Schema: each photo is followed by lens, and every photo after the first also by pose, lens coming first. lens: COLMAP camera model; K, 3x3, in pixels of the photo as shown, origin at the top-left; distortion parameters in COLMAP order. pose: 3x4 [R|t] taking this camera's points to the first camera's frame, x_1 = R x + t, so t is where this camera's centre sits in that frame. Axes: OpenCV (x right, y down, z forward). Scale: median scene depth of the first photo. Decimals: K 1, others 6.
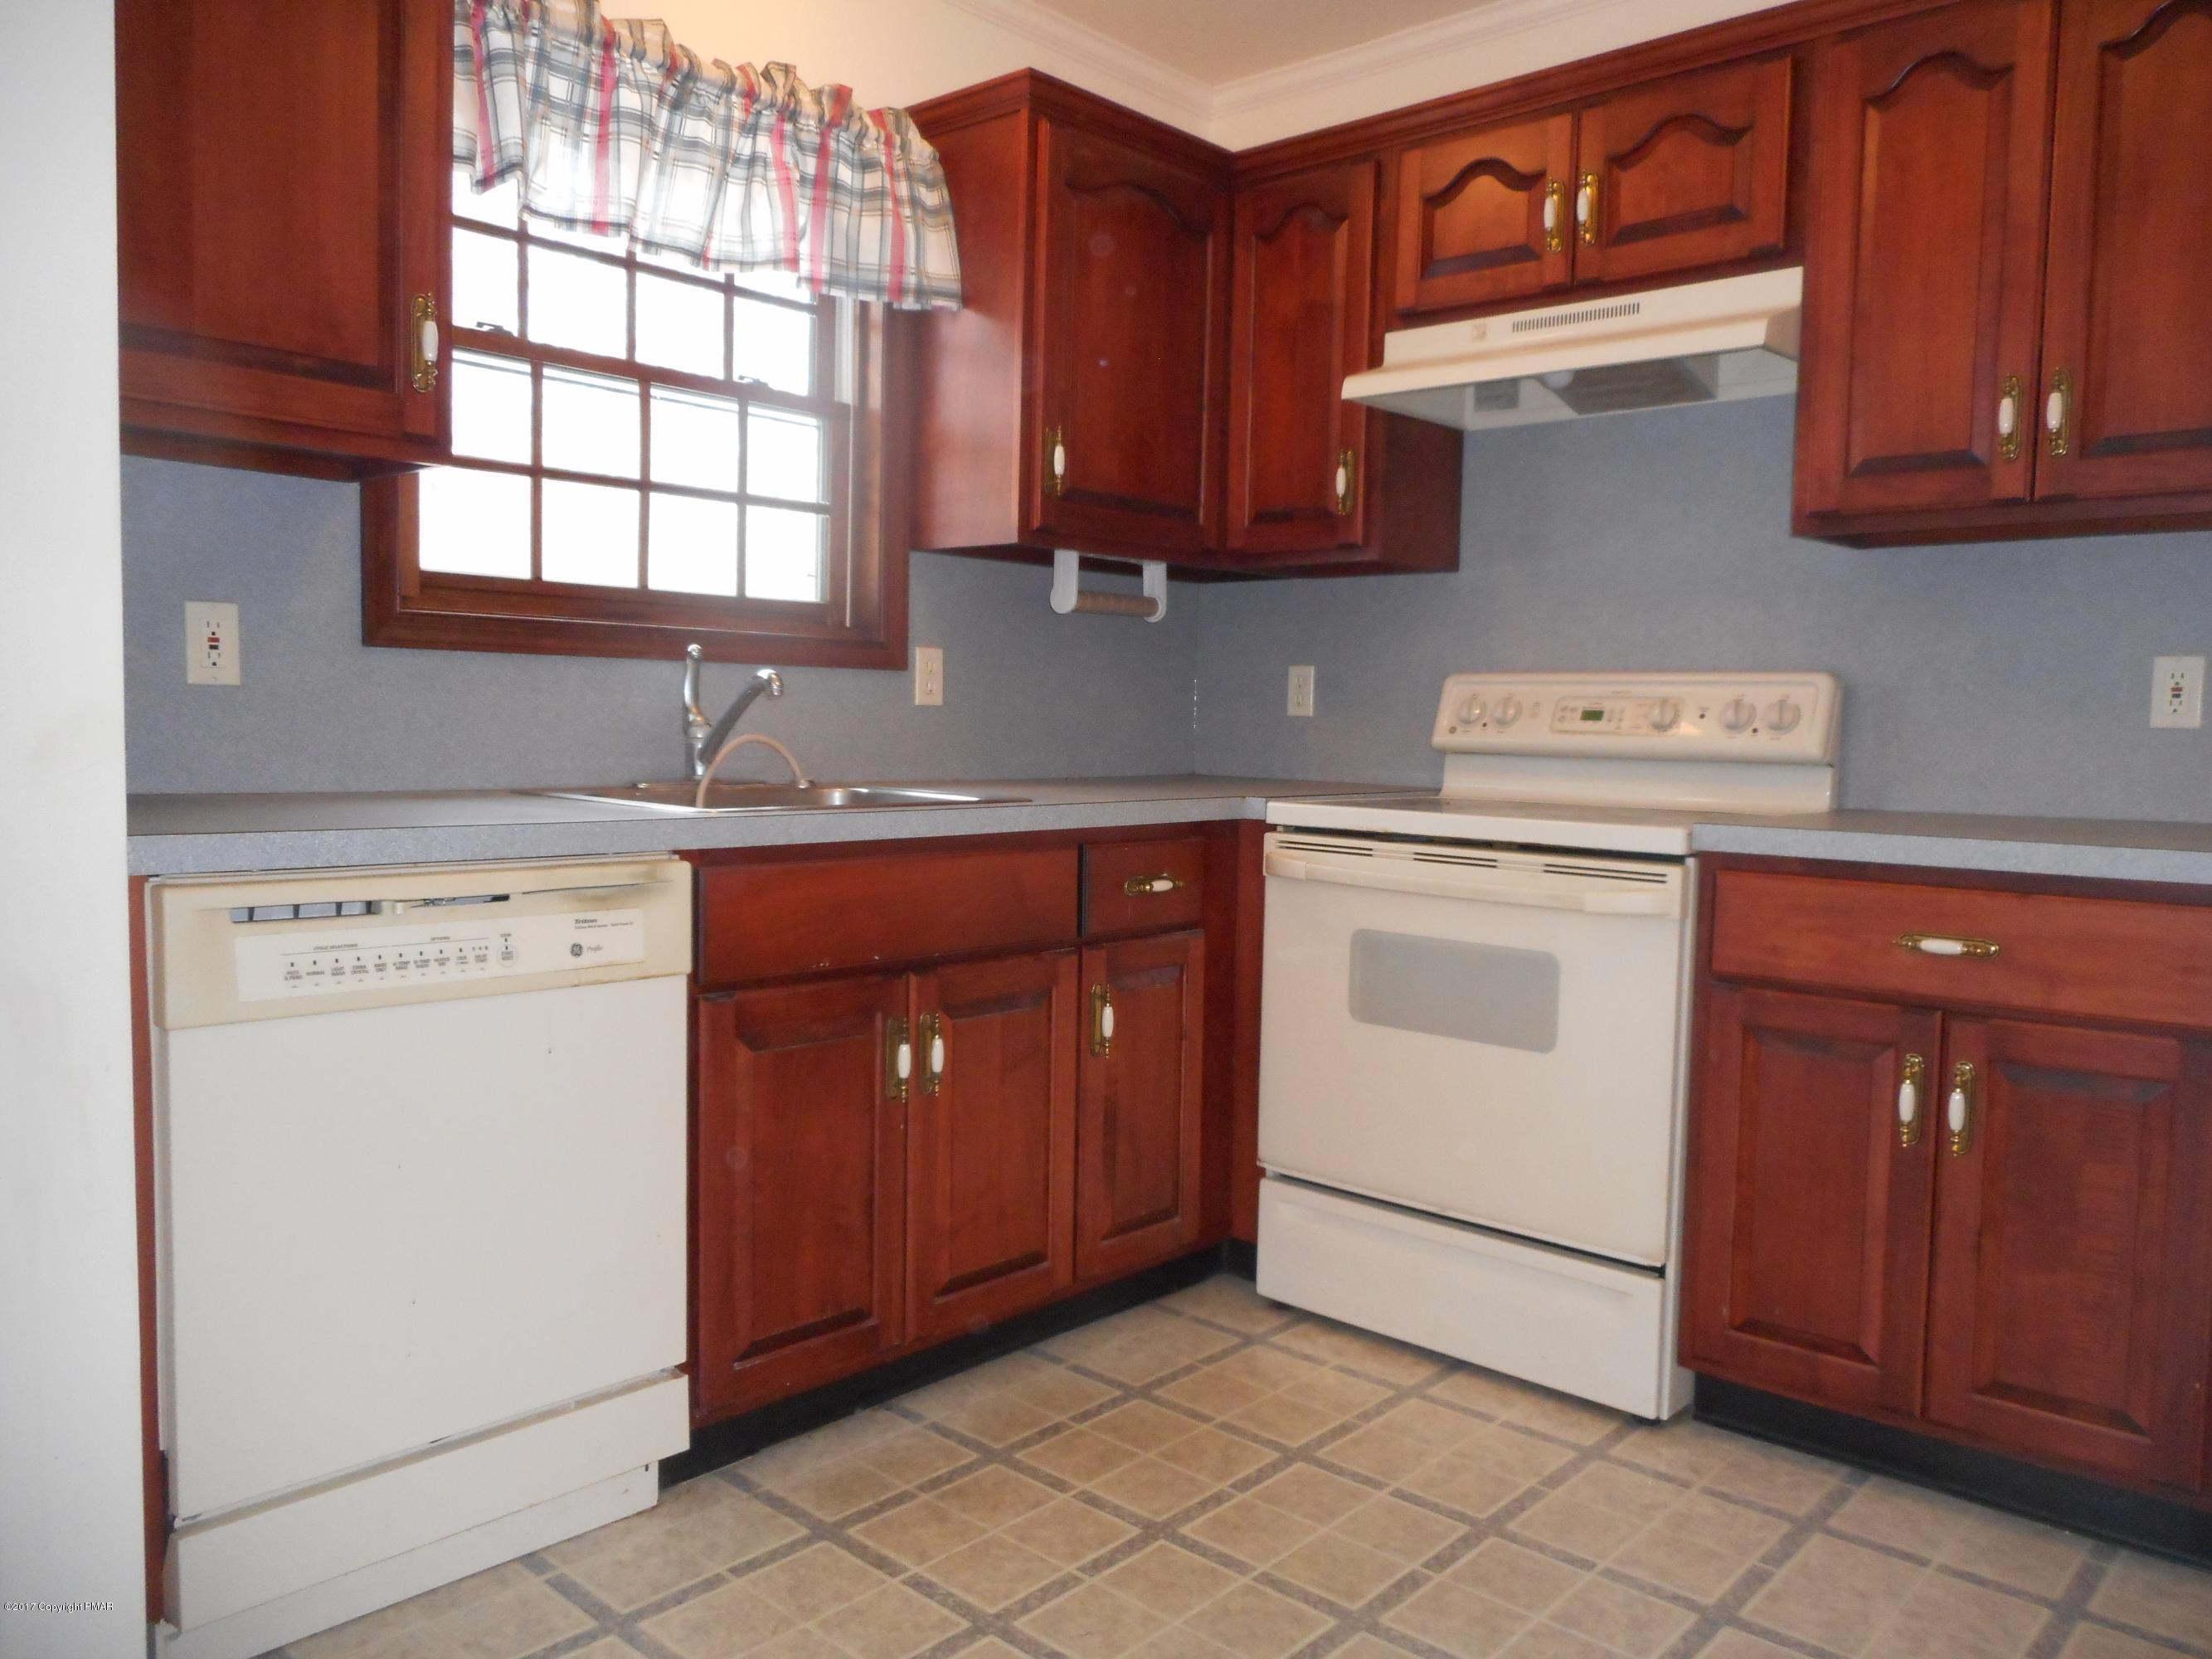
lens RADIAL K [[1642.4, 0, 1136.7], [0, 1642.4, 828.8], [0, 0, 1]] dist [-0.001531, 0.002599]
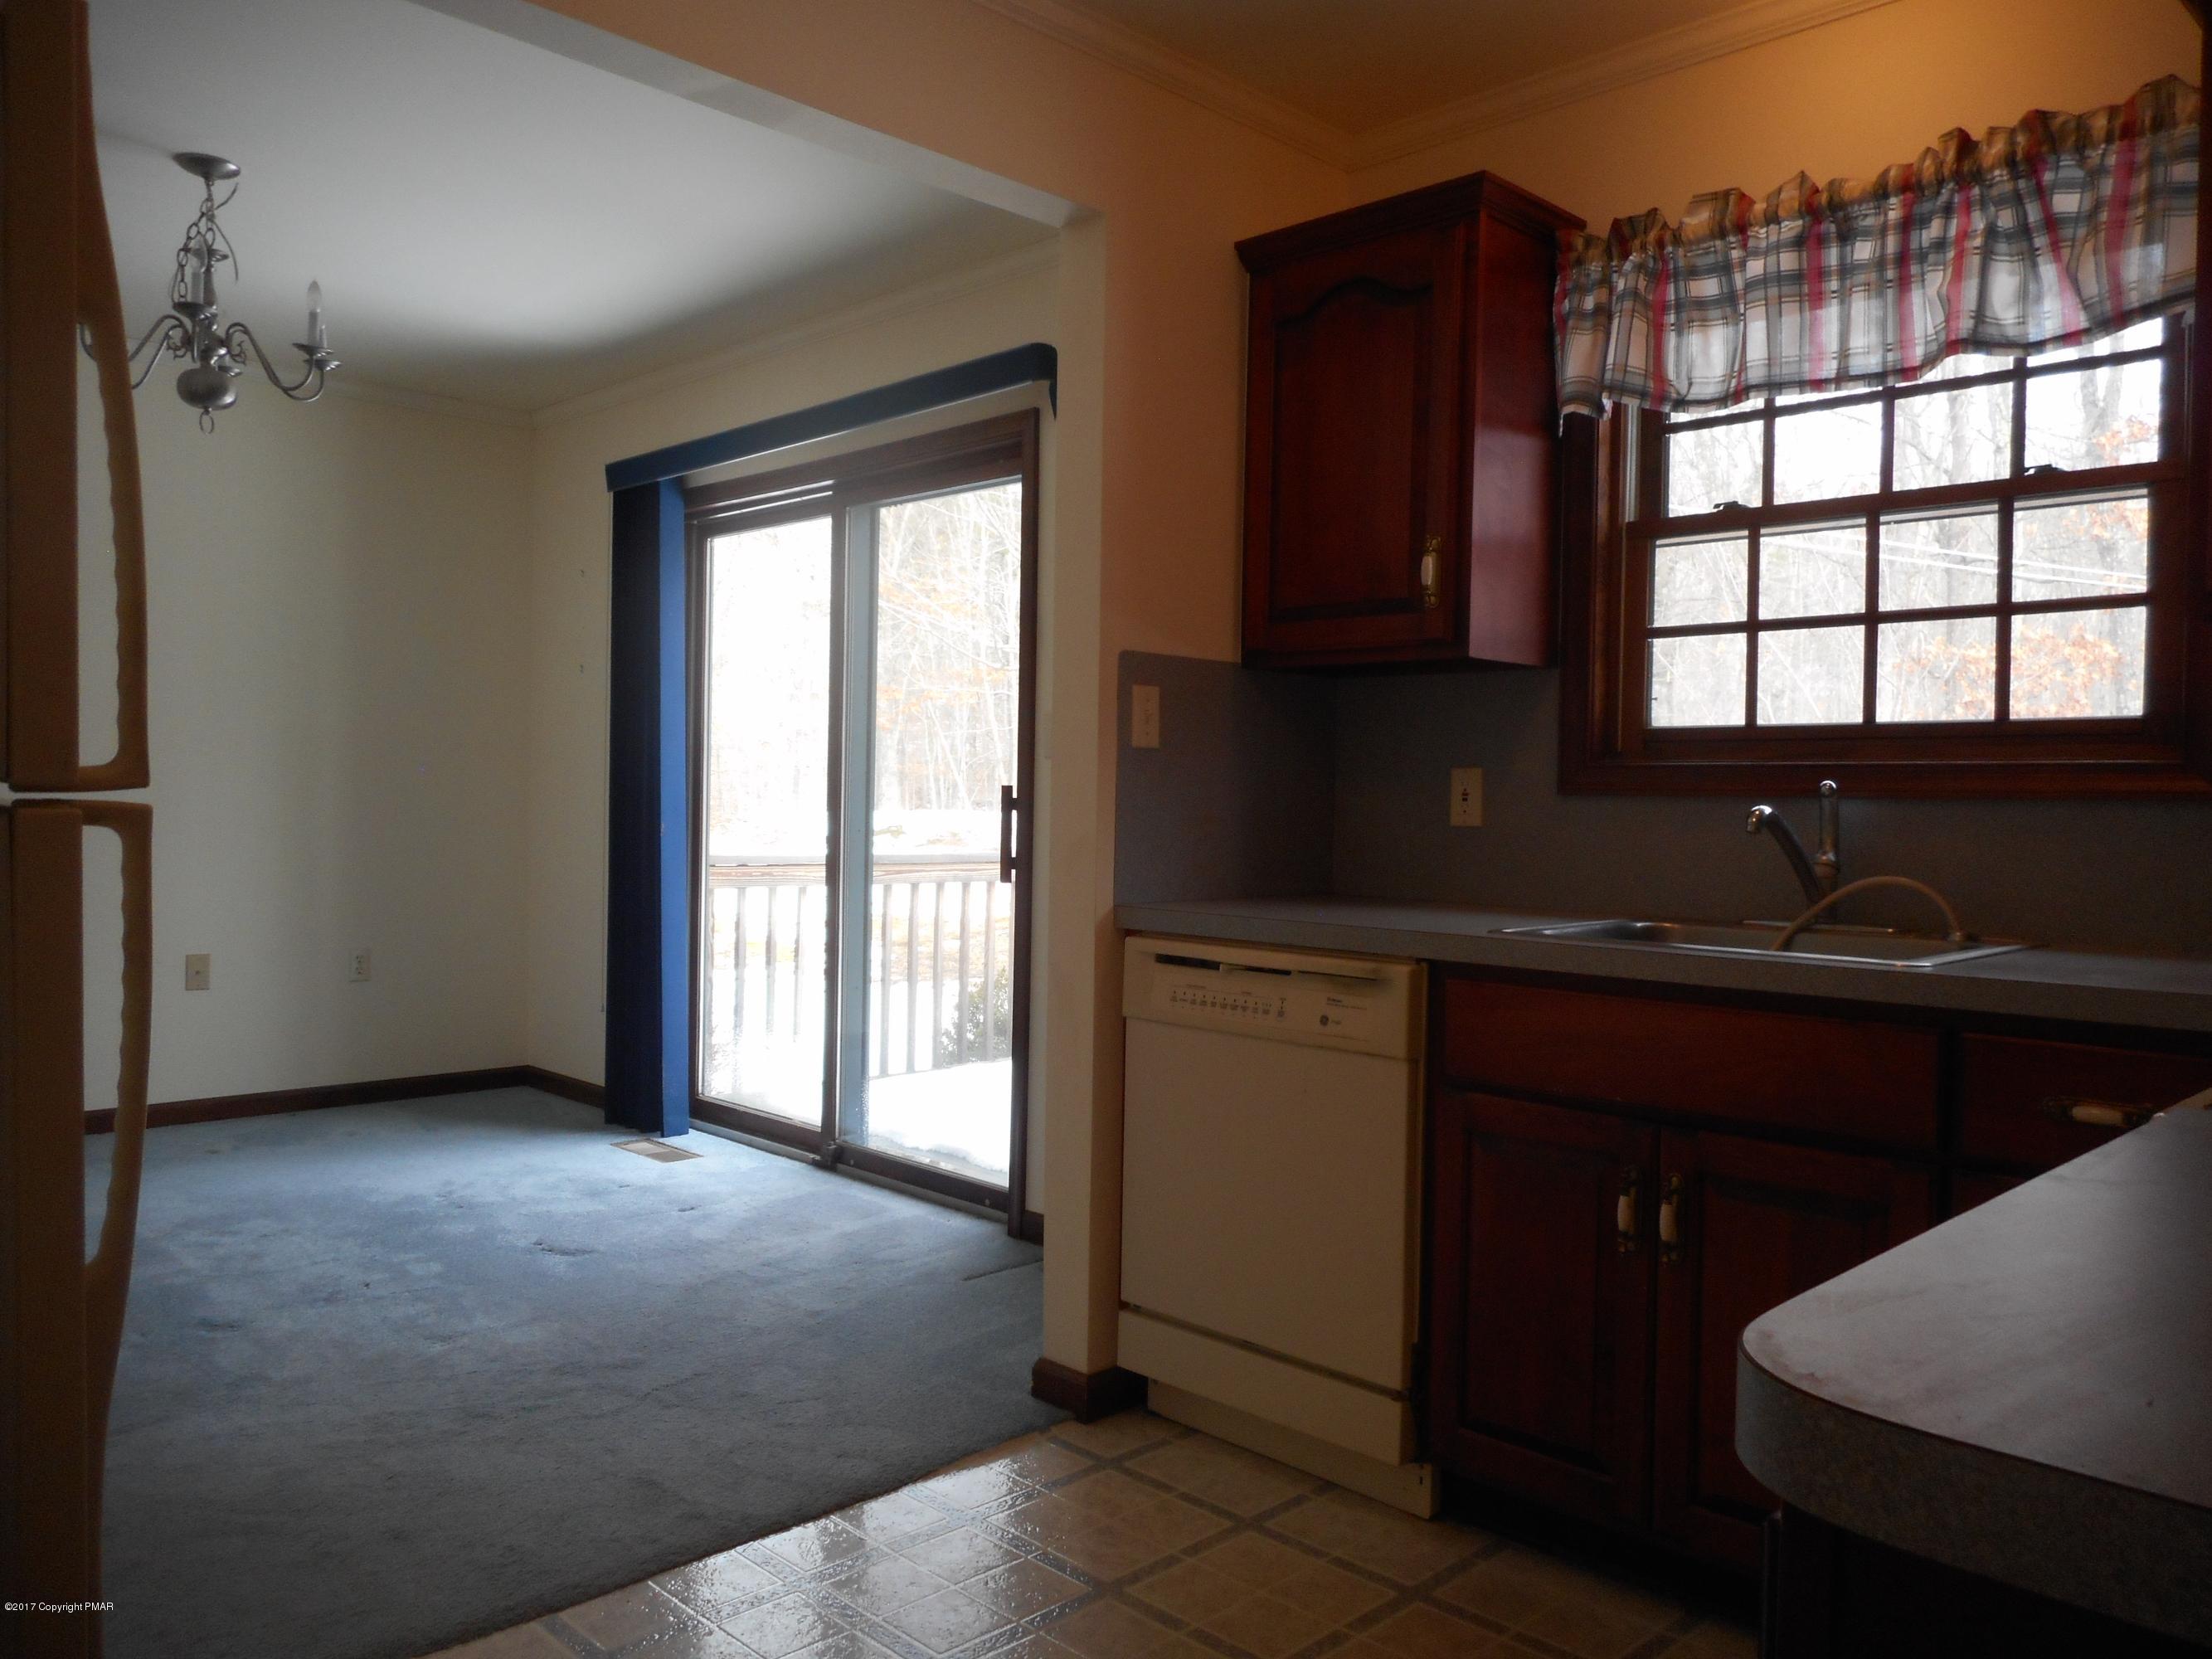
lens RADIAL K [[1642.4, 0, 1136.7], [0, 1642.4, 828.8], [0, 0, 1]] dist [-0.001531, 0.002599]
pose [[-0.049386, -0.008096, -0.998747, 0.867781], [-0.086450, 0.996249, -0.003801, -0.054493], [0.995031, 0.086154, -0.049900, 0.786657]]
